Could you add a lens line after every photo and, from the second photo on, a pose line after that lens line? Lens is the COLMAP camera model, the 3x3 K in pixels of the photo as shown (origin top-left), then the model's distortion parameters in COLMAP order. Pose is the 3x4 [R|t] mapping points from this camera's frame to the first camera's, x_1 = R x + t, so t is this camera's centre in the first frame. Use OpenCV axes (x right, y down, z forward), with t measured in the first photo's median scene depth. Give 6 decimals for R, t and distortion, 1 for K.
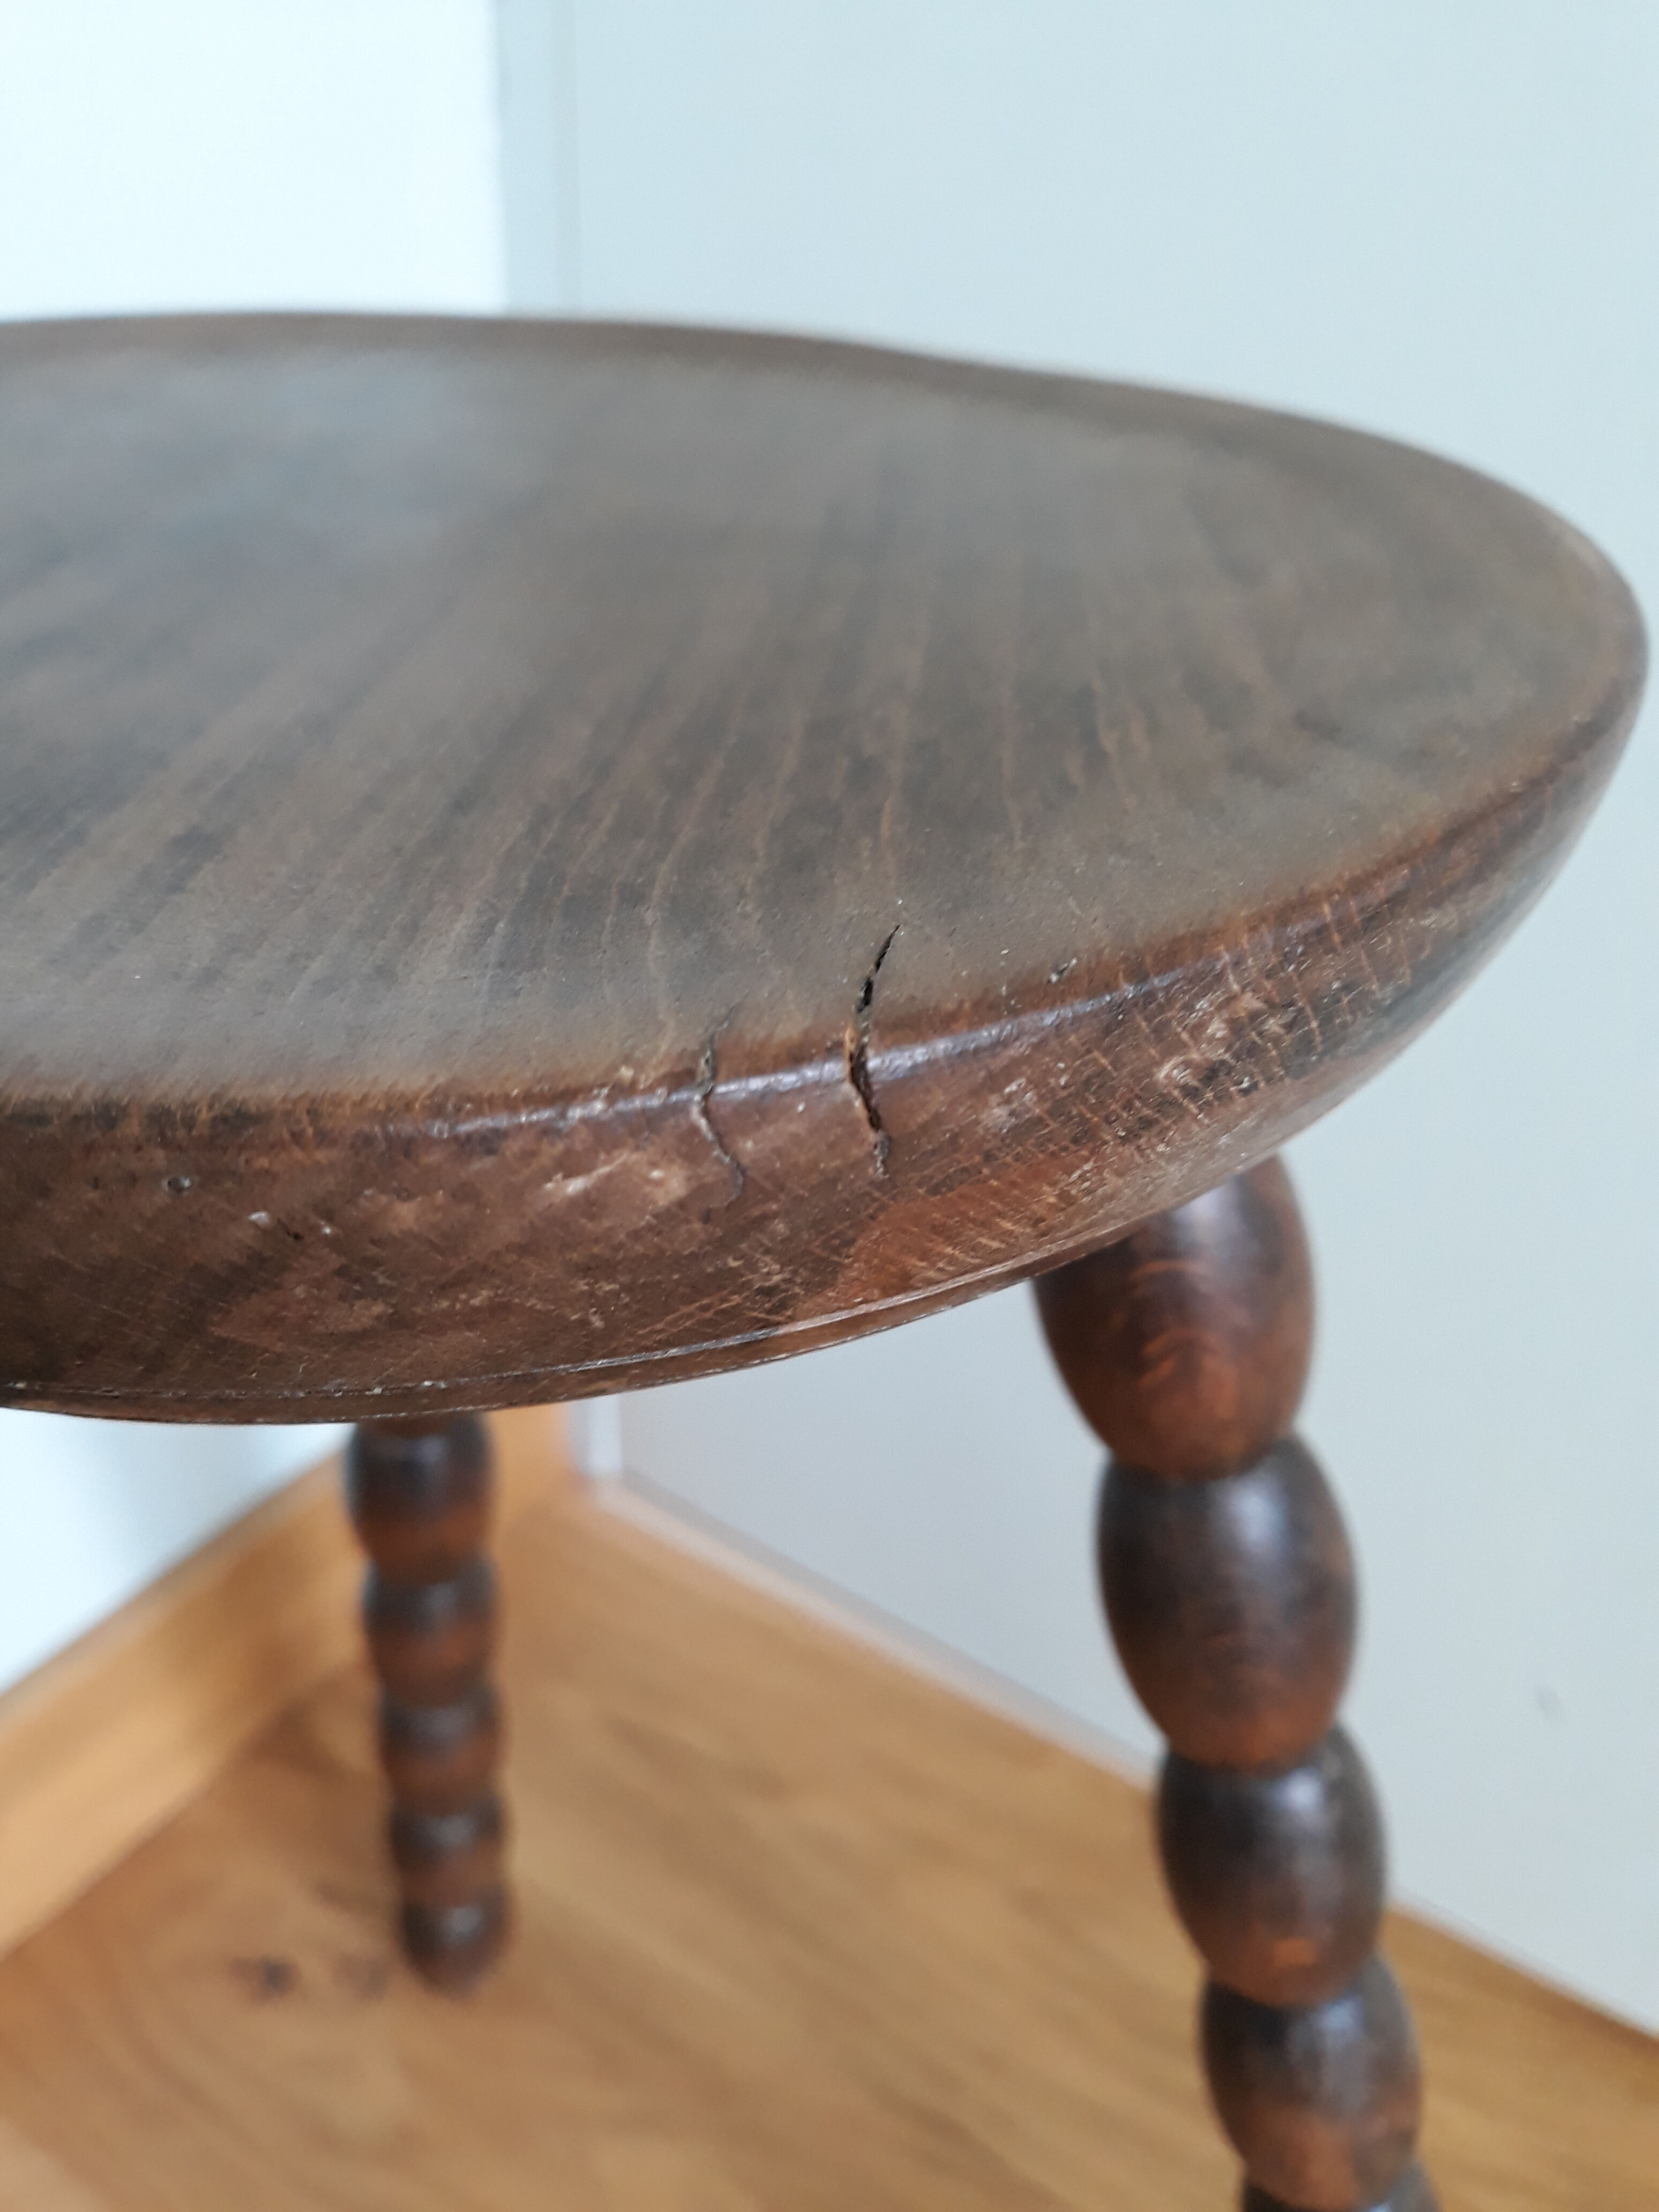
lens RADIAL K [[1957.3, 0, 896.1], [0, 1957.3, 1171.4], [0, 0, 1]] dist [-0.035455, -0.003361]
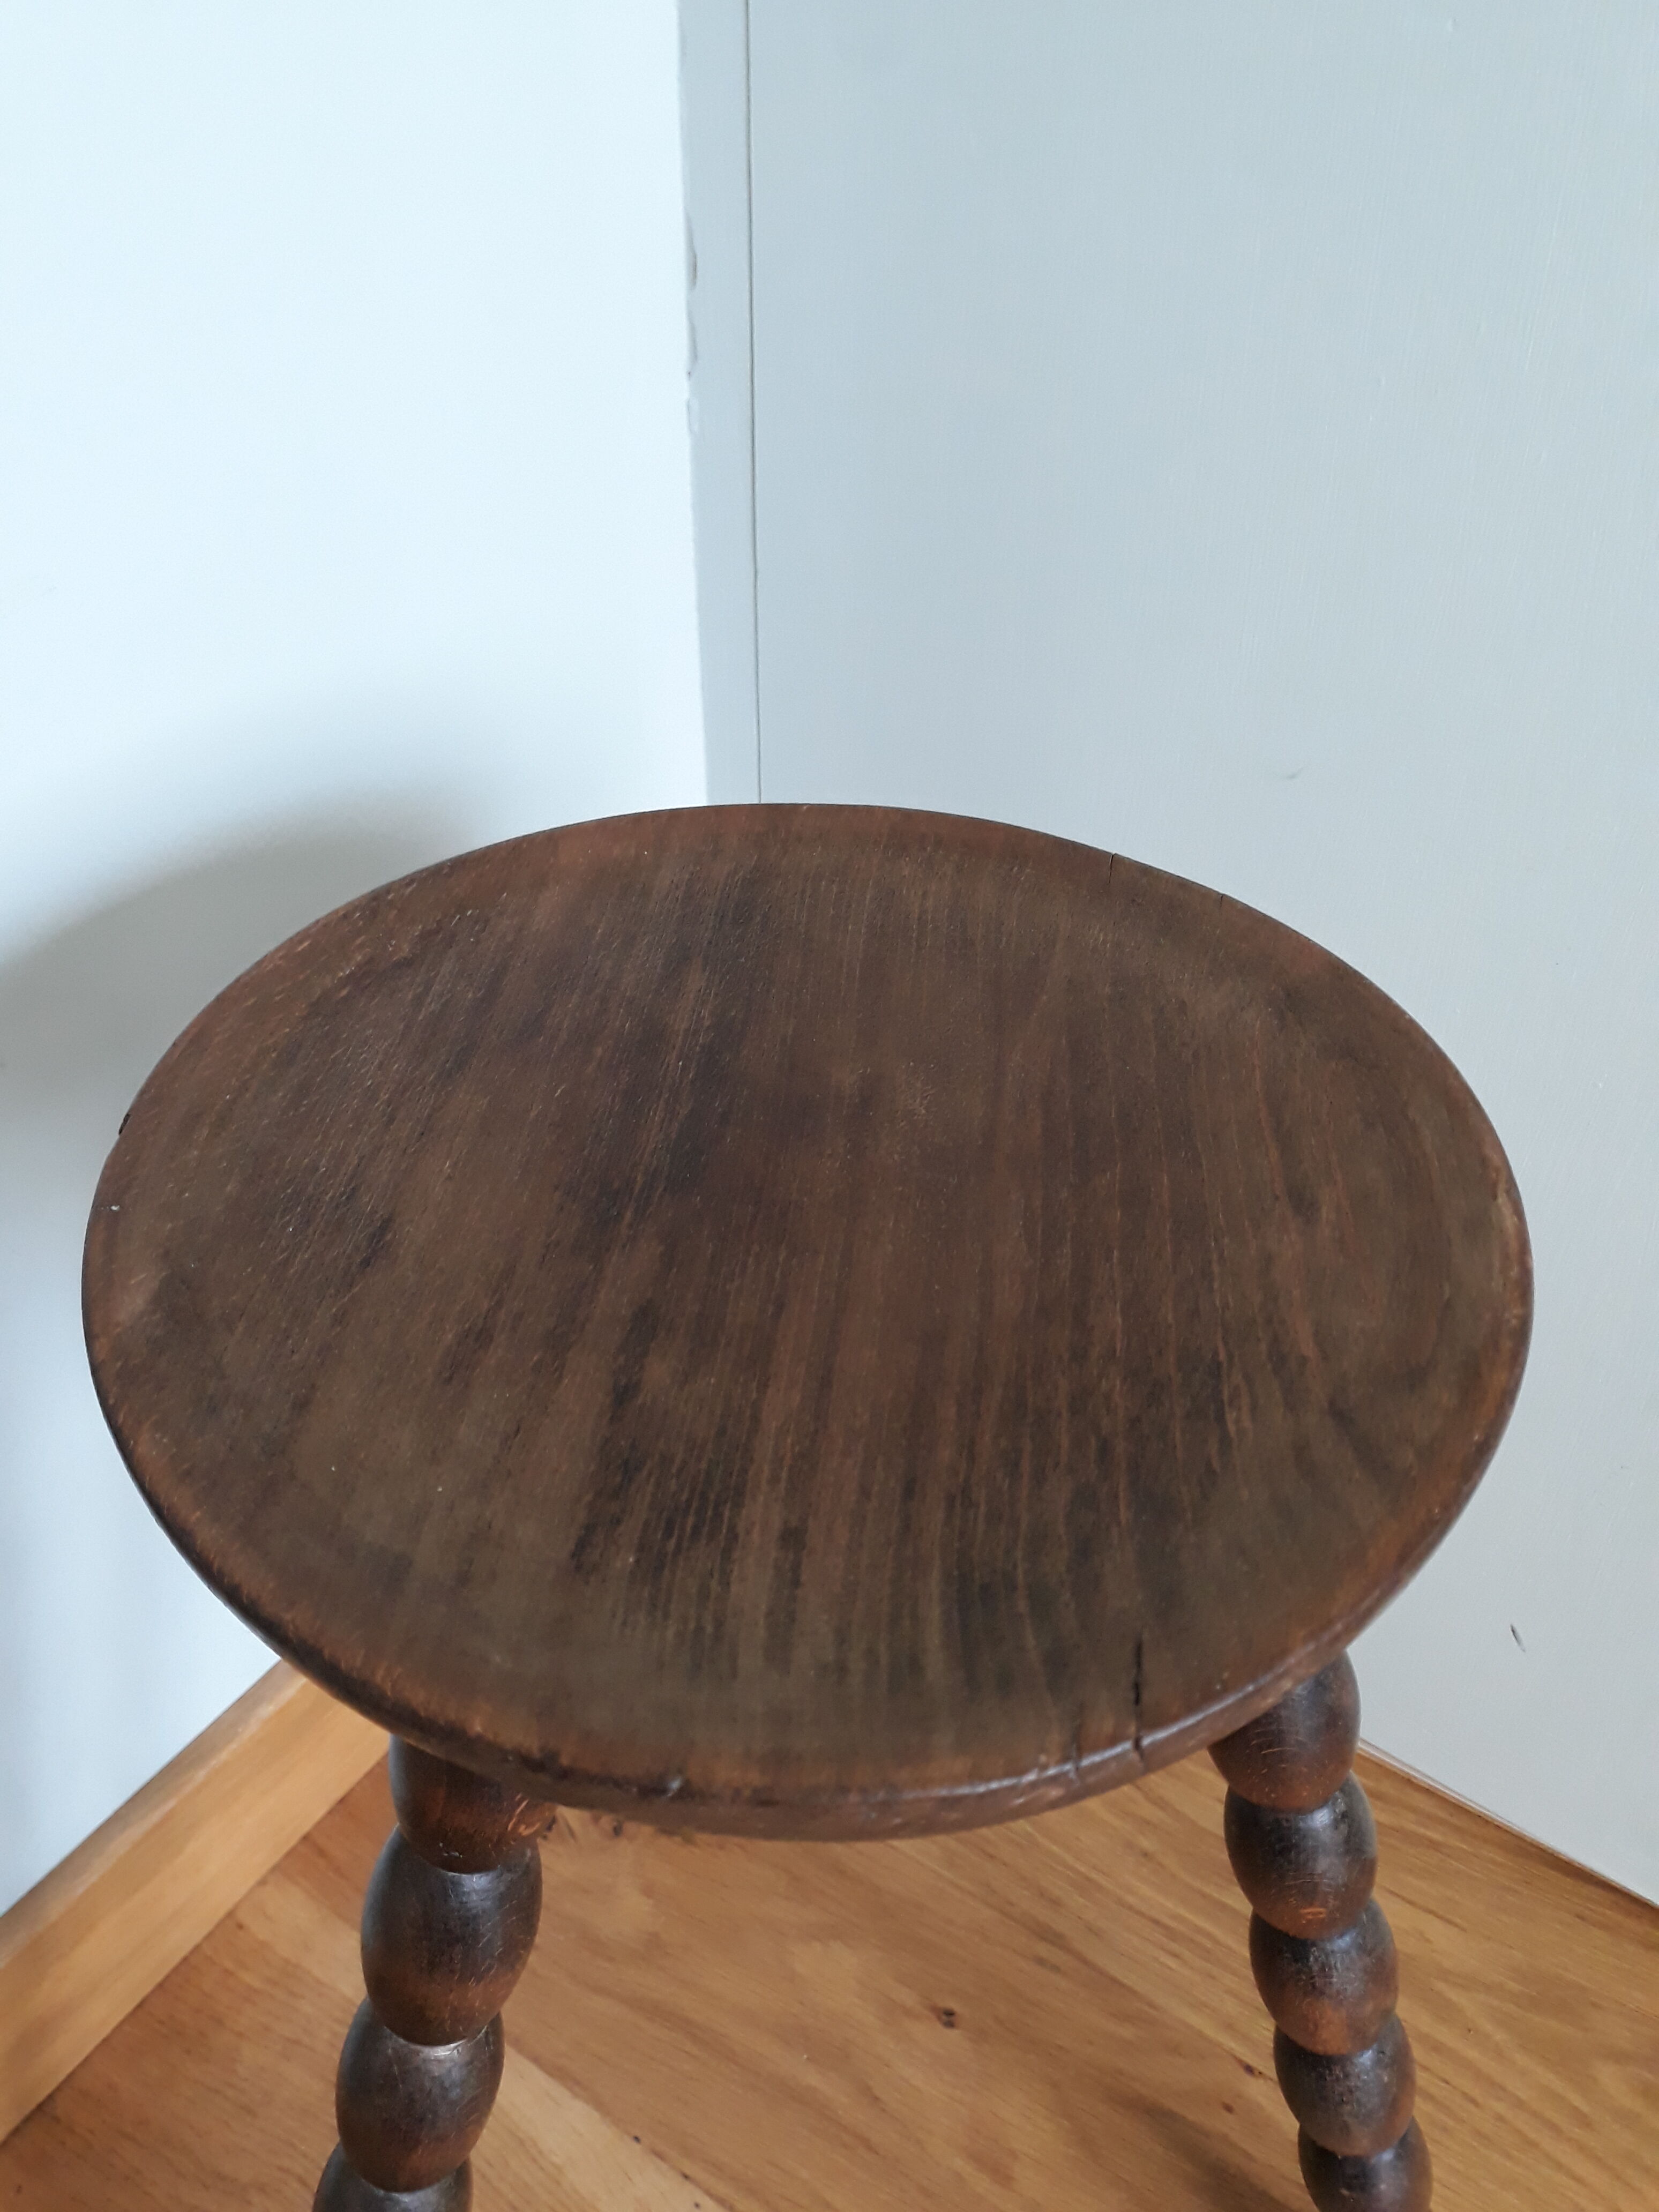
lens RADIAL K [[1854.3, 0, 829.5], [0, 1854.3, 1106.0], [0, 0, 1]] dist [-0.043337, 0.051736]
pose [[0.998256, -0.000644, -0.059038, -0.174147], [0.006255, 0.995467, 0.094907, -0.697207], [0.058710, -0.095110, 0.993734, -0.780285]]
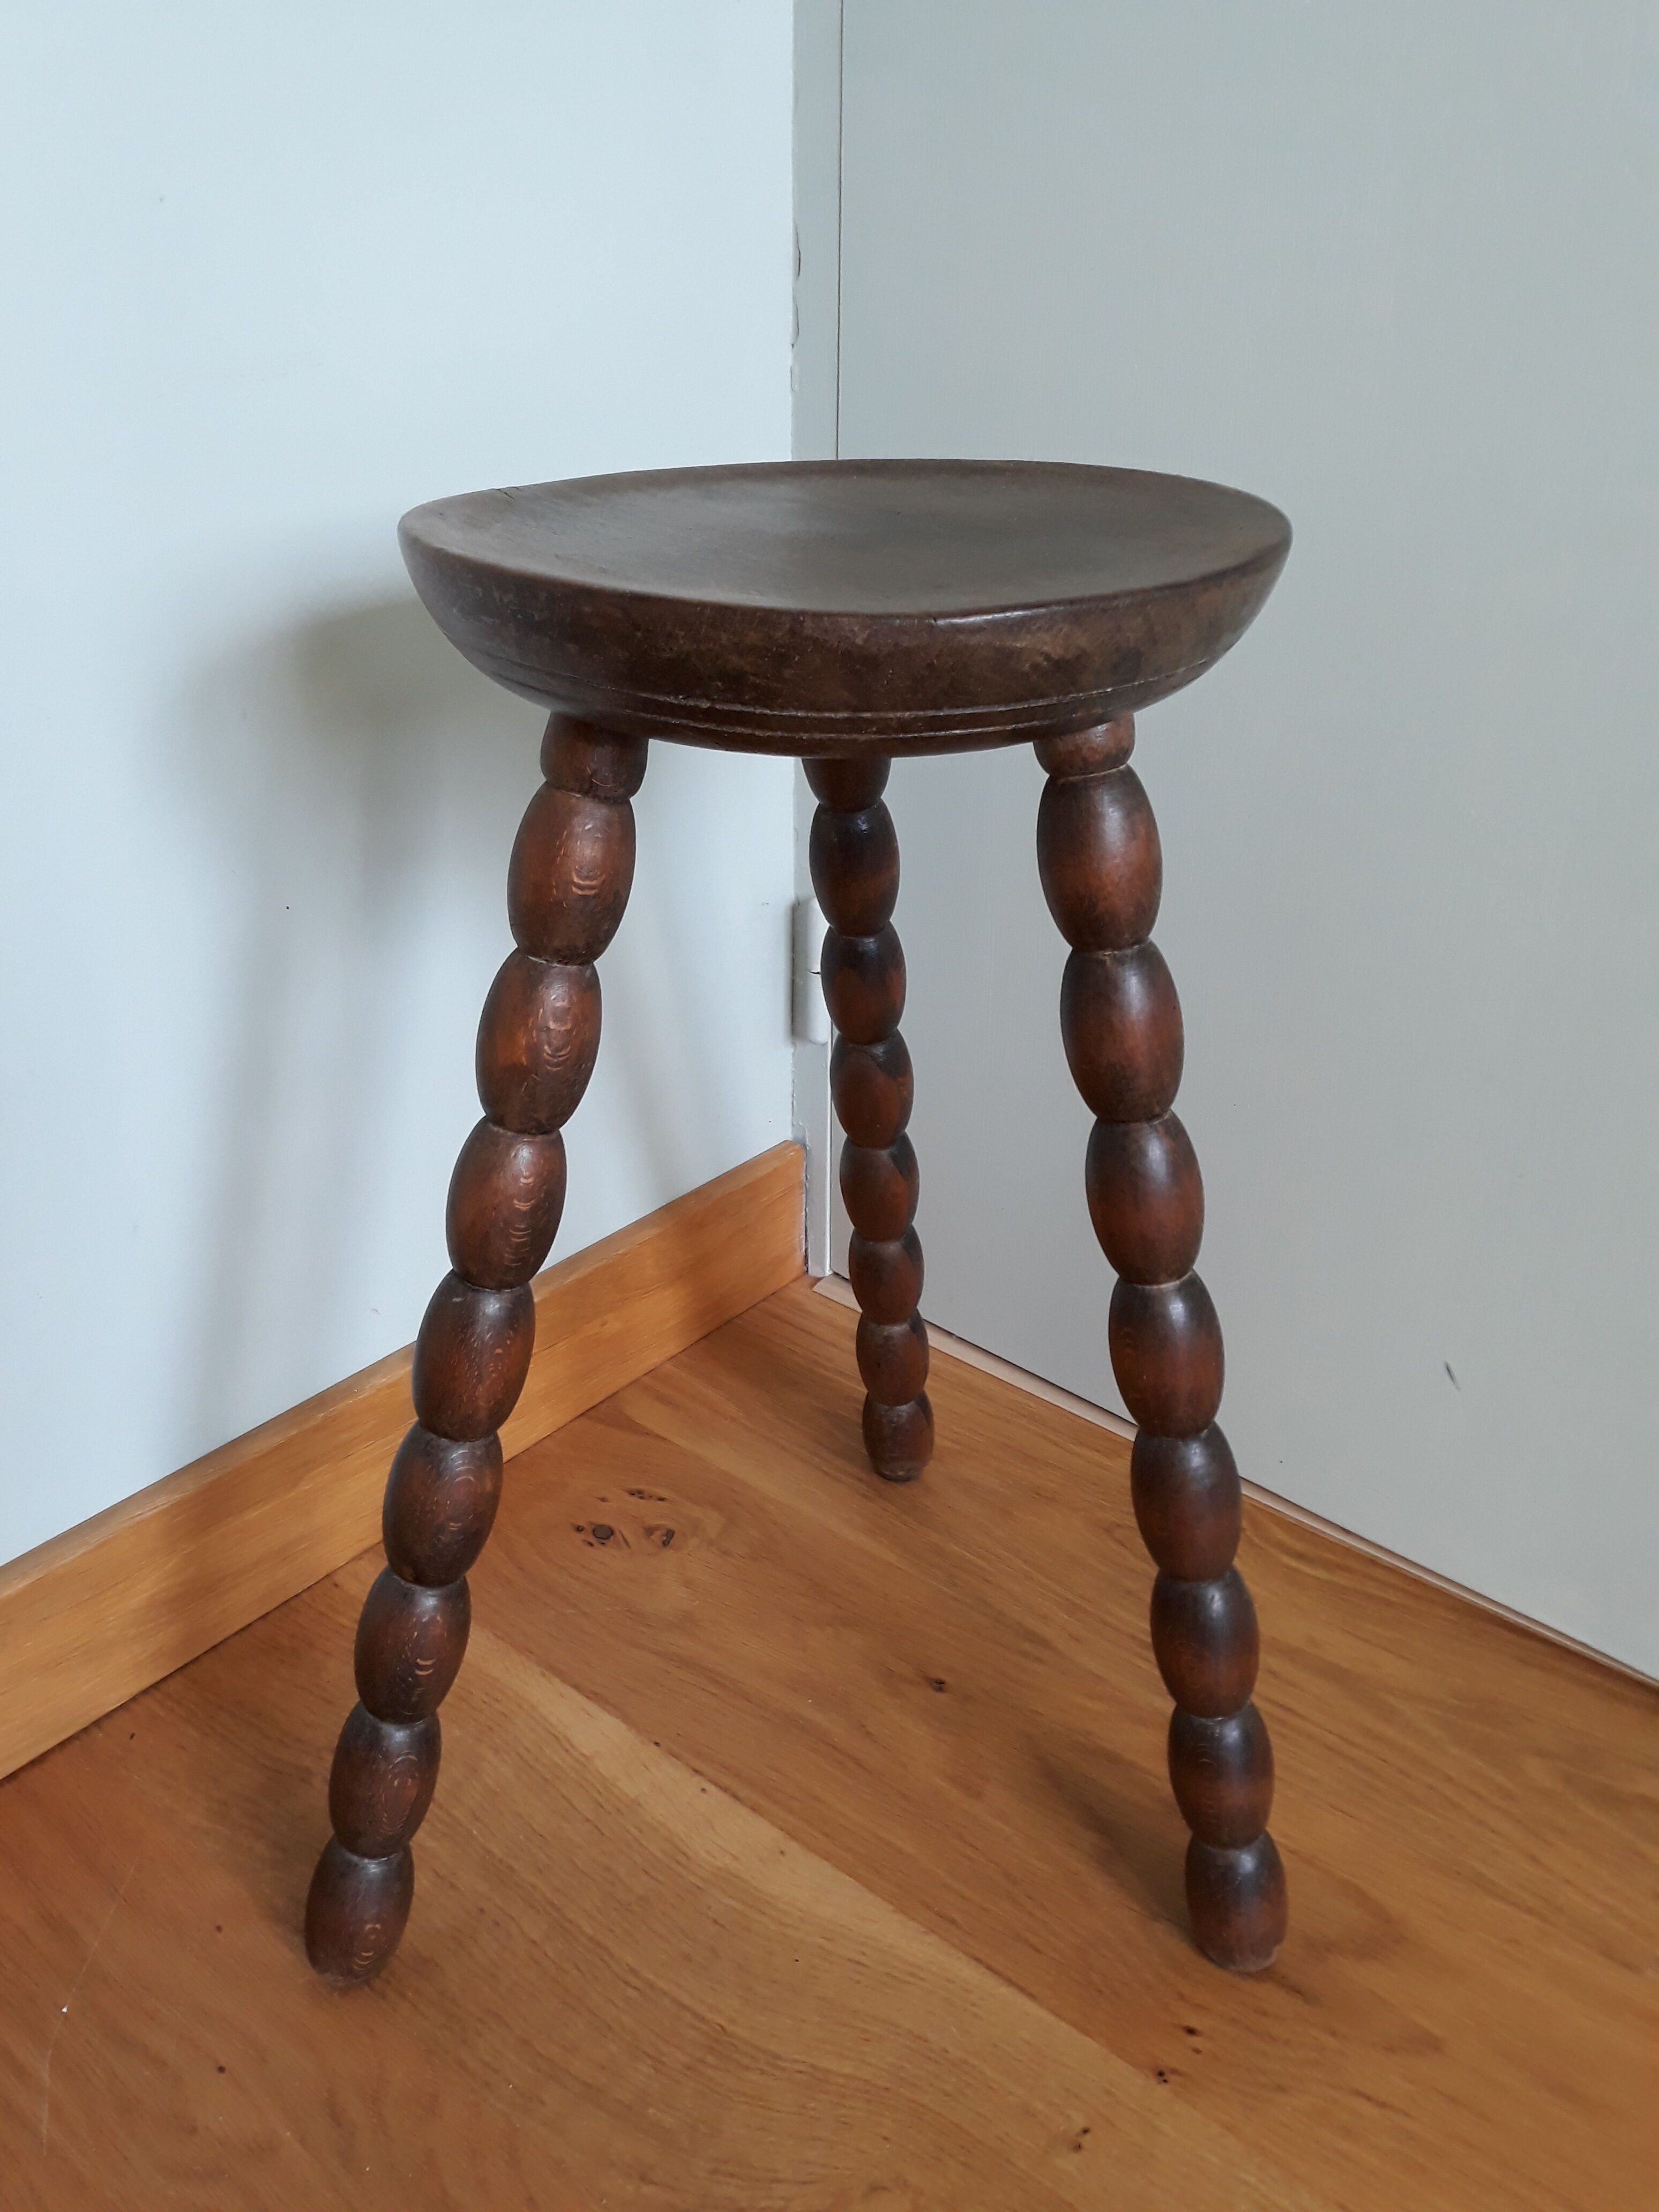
lens RADIAL K [[1854.3, 0, 829.5], [0, 1854.3, 1106.0], [0, 0, 1]] dist [-0.043337, 0.051736]
pose [[0.989272, 0.031171, -0.142723, 0.210873], [-0.045718, 0.993956, -0.099806, 0.817448], [0.138750, 0.105260, 0.984718, -1.697303]]
